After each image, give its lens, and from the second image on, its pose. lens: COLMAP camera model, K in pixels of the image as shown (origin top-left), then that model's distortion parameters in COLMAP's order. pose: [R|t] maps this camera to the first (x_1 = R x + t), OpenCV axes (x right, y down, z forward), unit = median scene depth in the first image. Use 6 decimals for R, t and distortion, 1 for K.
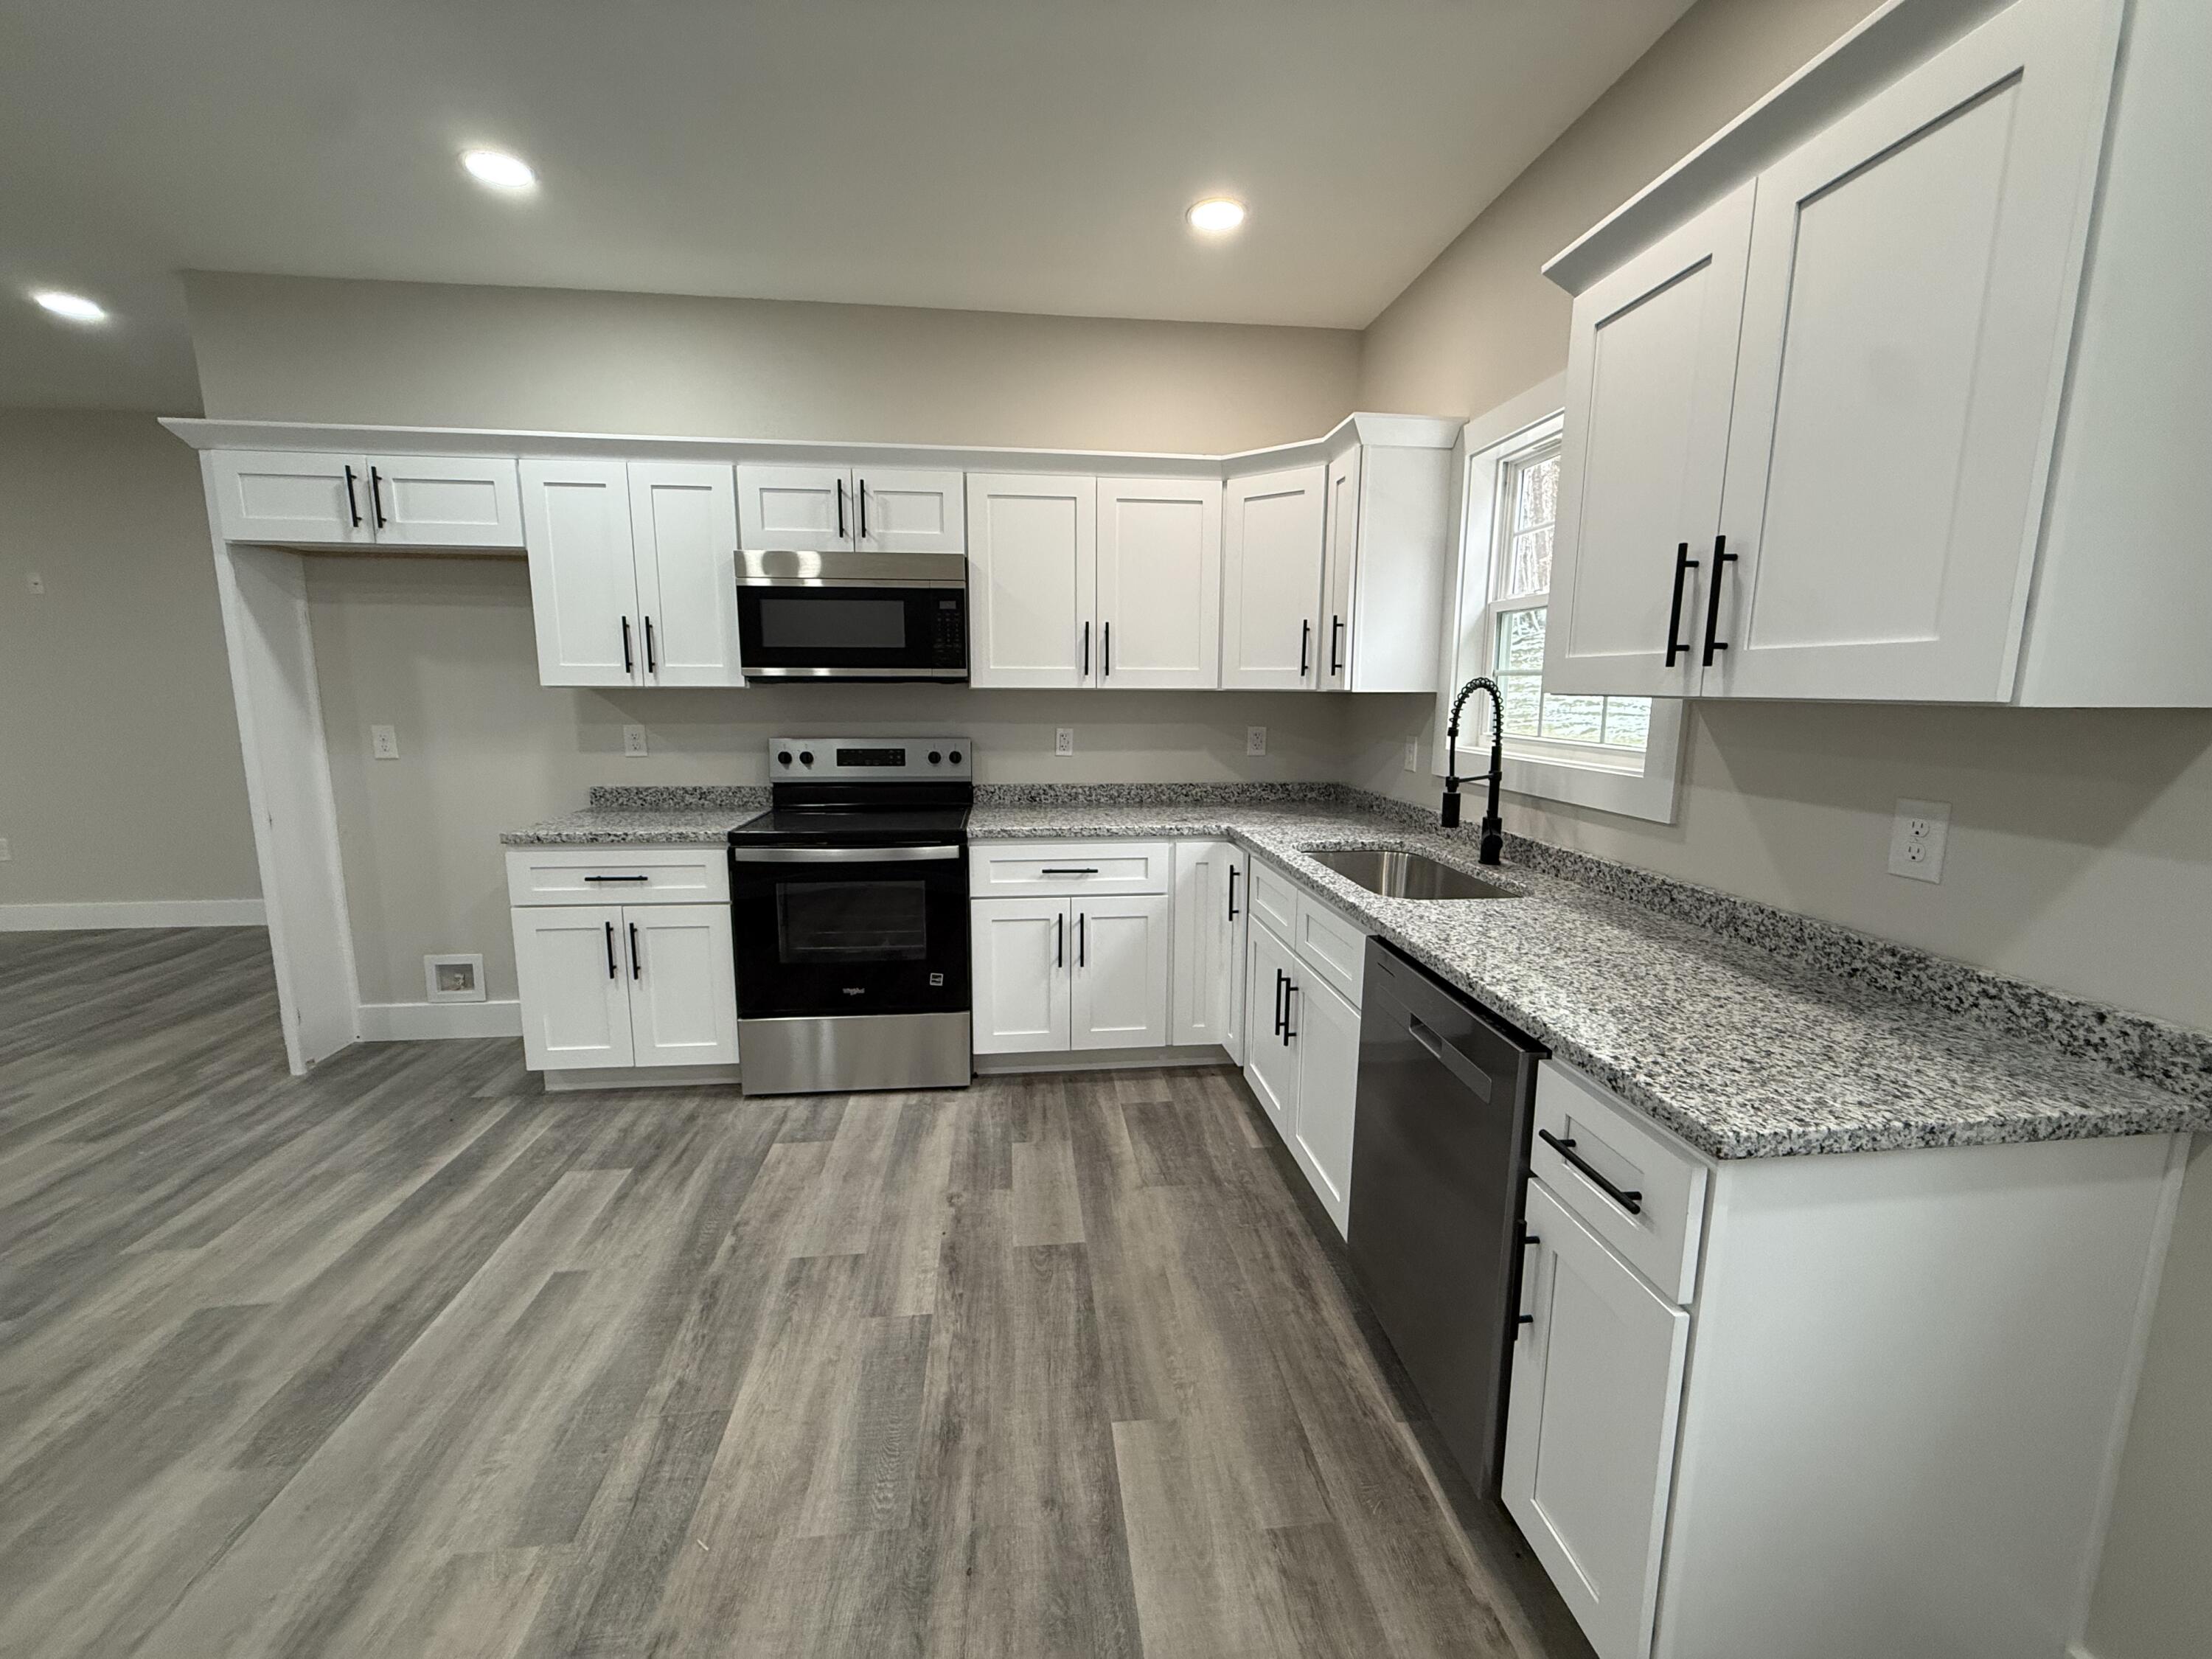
lens RADIAL K [[886.7, 0, 1097.2], [0, 886.7, 822.3], [0, 0, 1]] dist [0.008237, -0.000734]
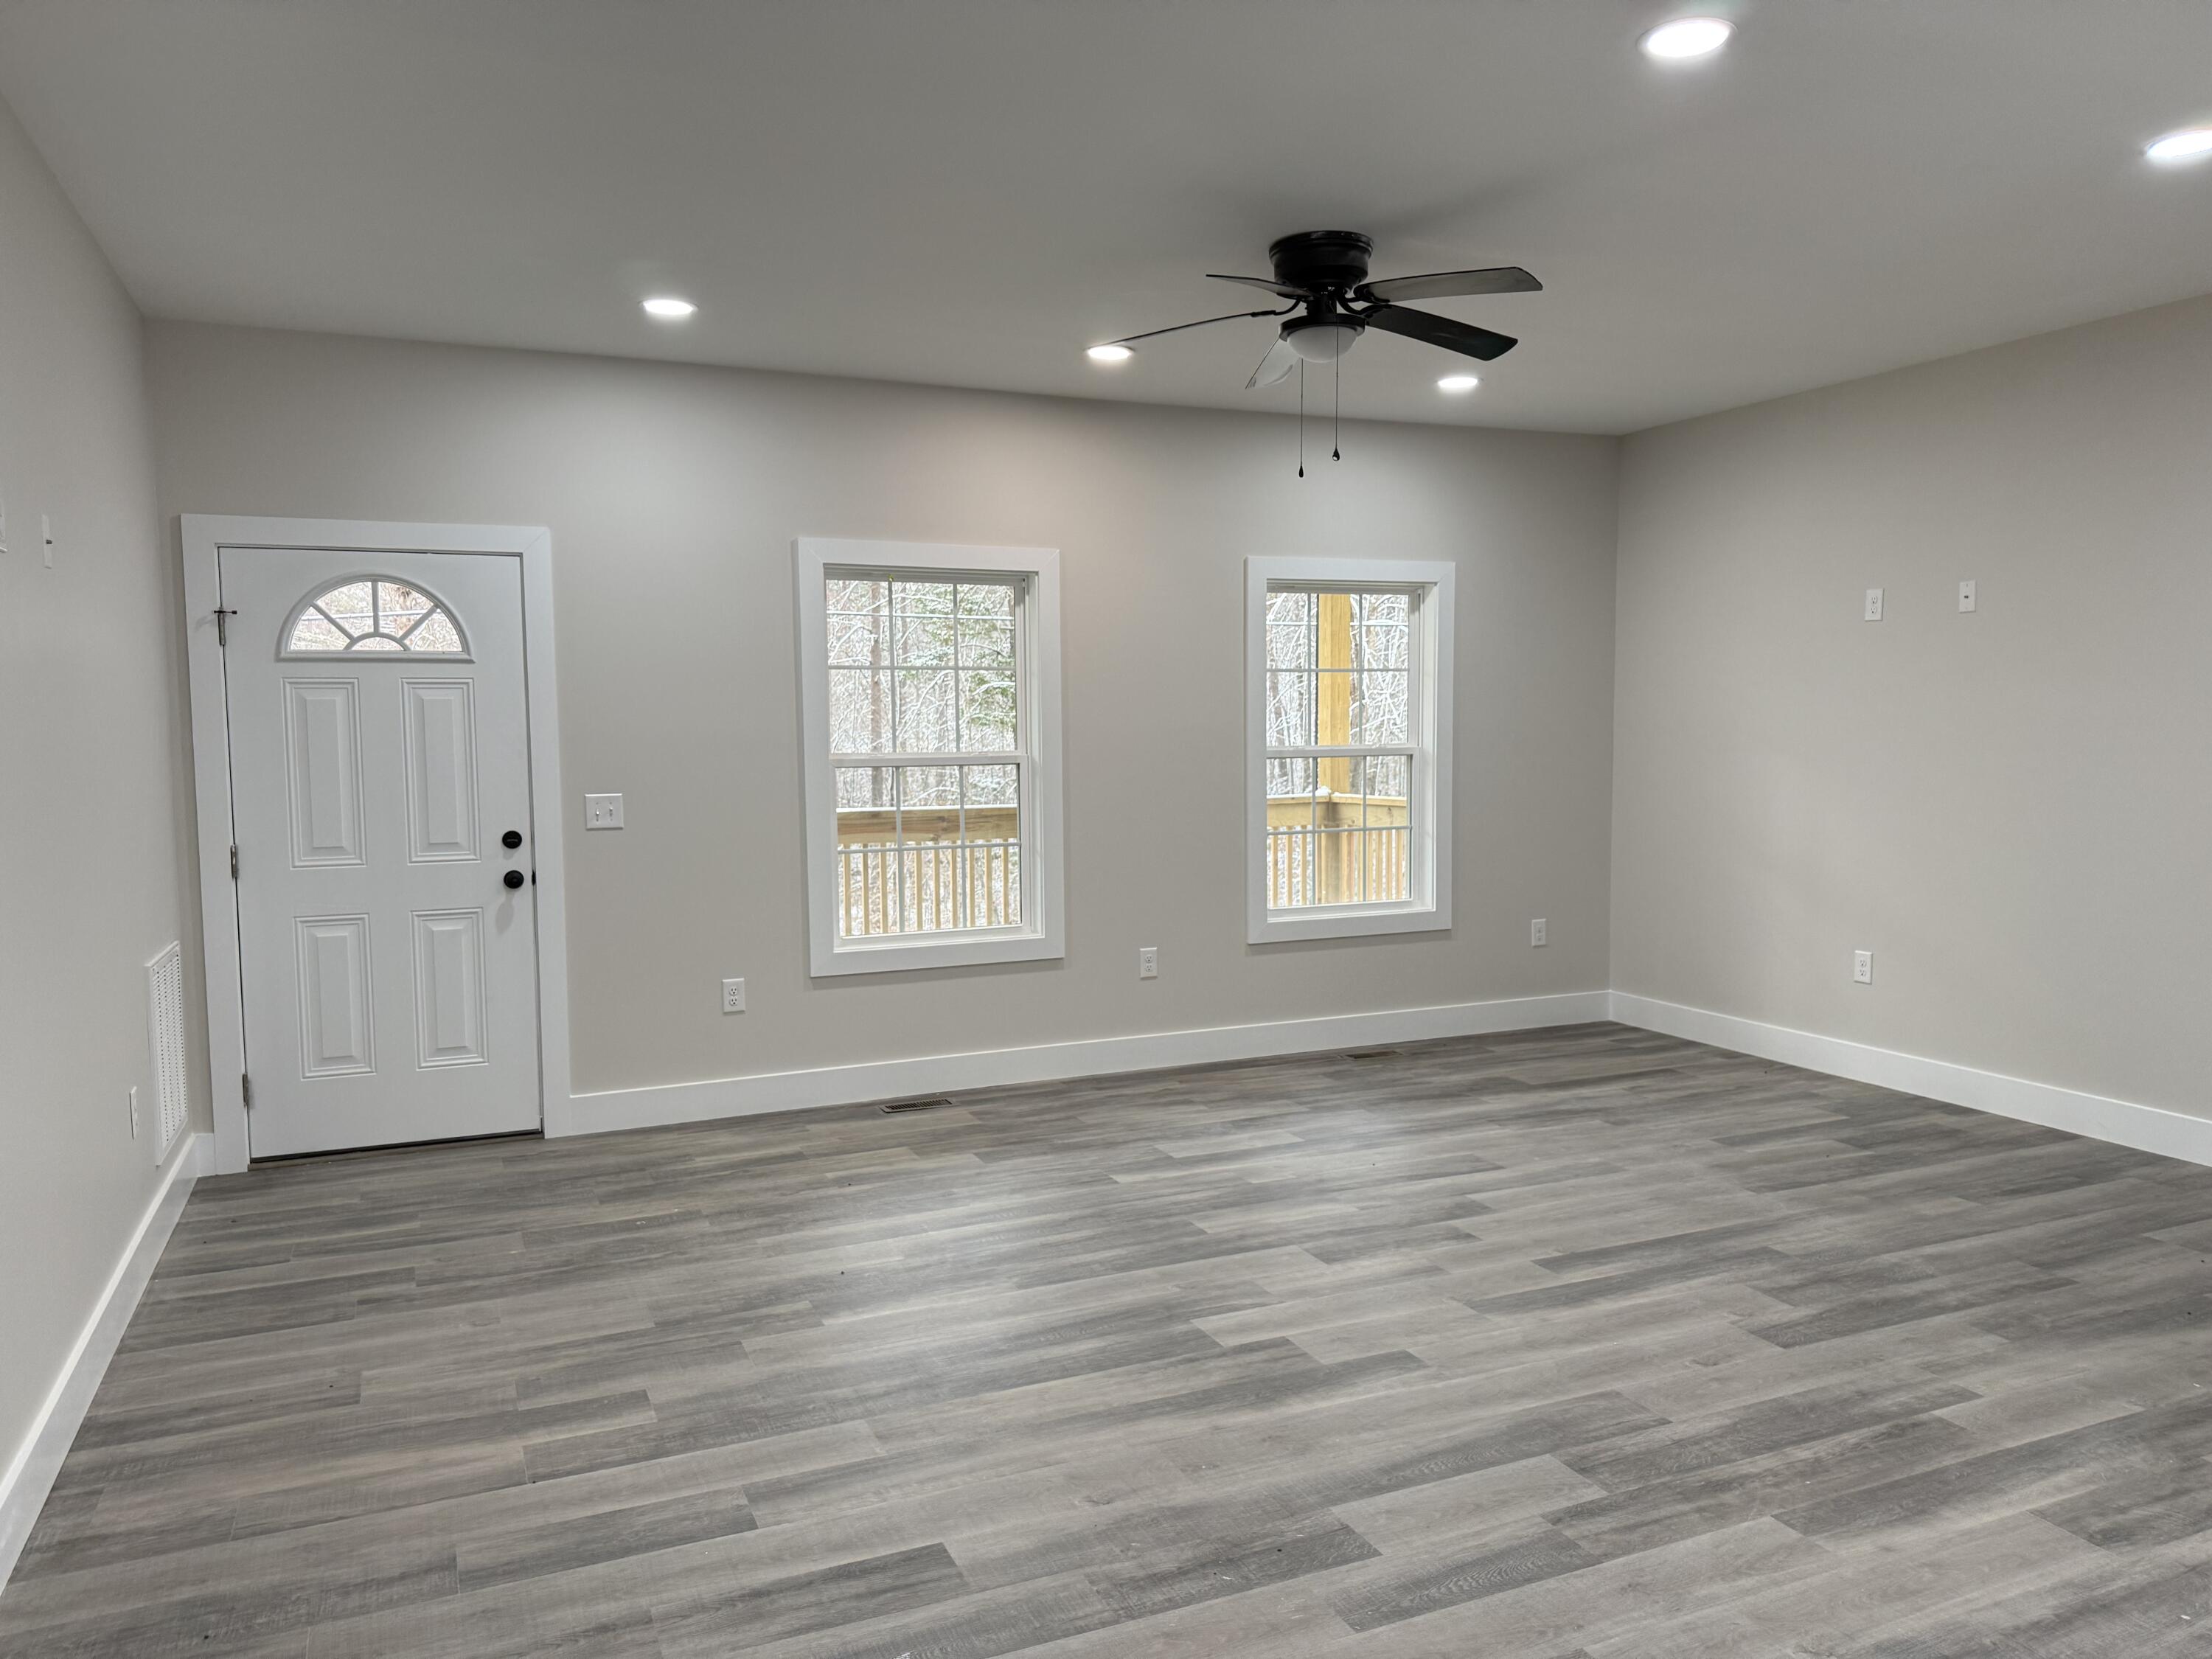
lens RADIAL K [[1554.7, 0, 1097.6], [0, 1554.7, 834.1], [0, 0, 1]] dist [0.039890, -0.051157]
pose [[0.305577, 0.065073, -0.949941, -0.365527], [-0.140393, 0.989837, 0.022645, -0.027783], [0.941760, 0.126445, 0.311607, 0.019491]]
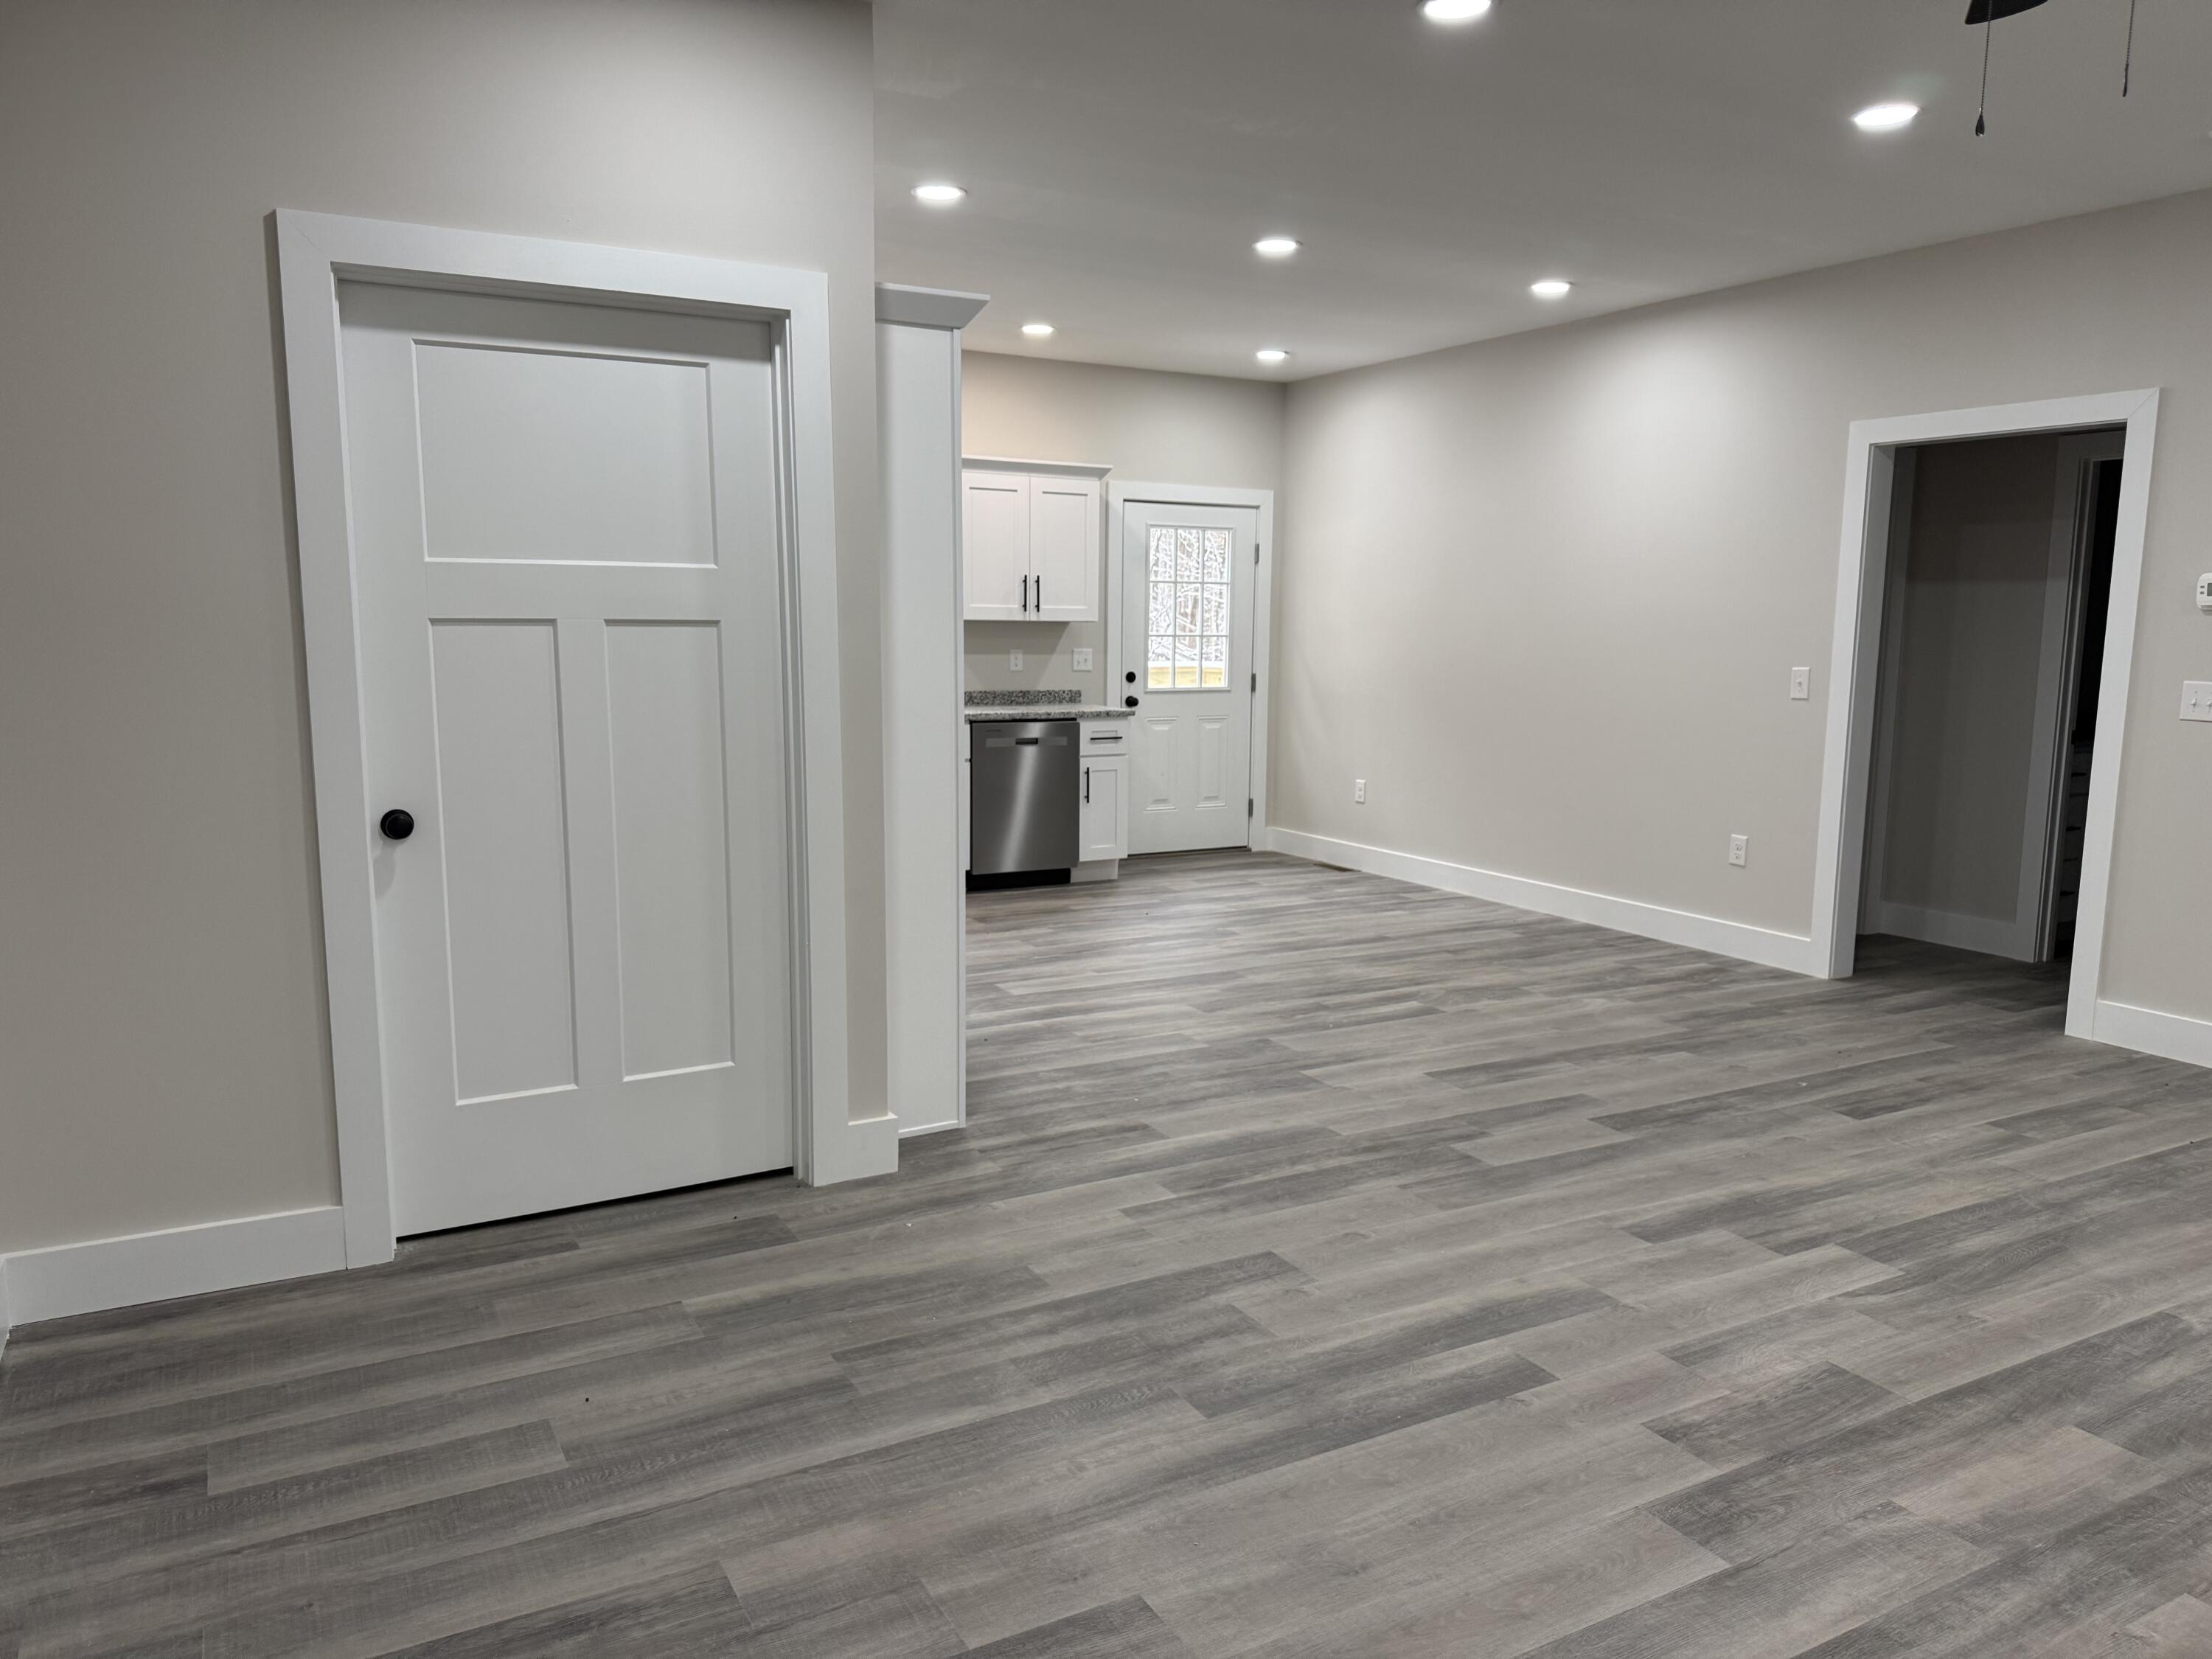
lens RADIAL K [[1554.7, 0, 1089.3], [0, 1554.7, 818.9], [0, 0, 1]] dist [0.039890, -0.051157]
pose [[-0.388003, -0.125474, 0.913077, -2.338269], [0.134801, 0.972310, 0.190896, -0.239877], [-0.911747, 0.197152, -0.360345, 1.456522]]
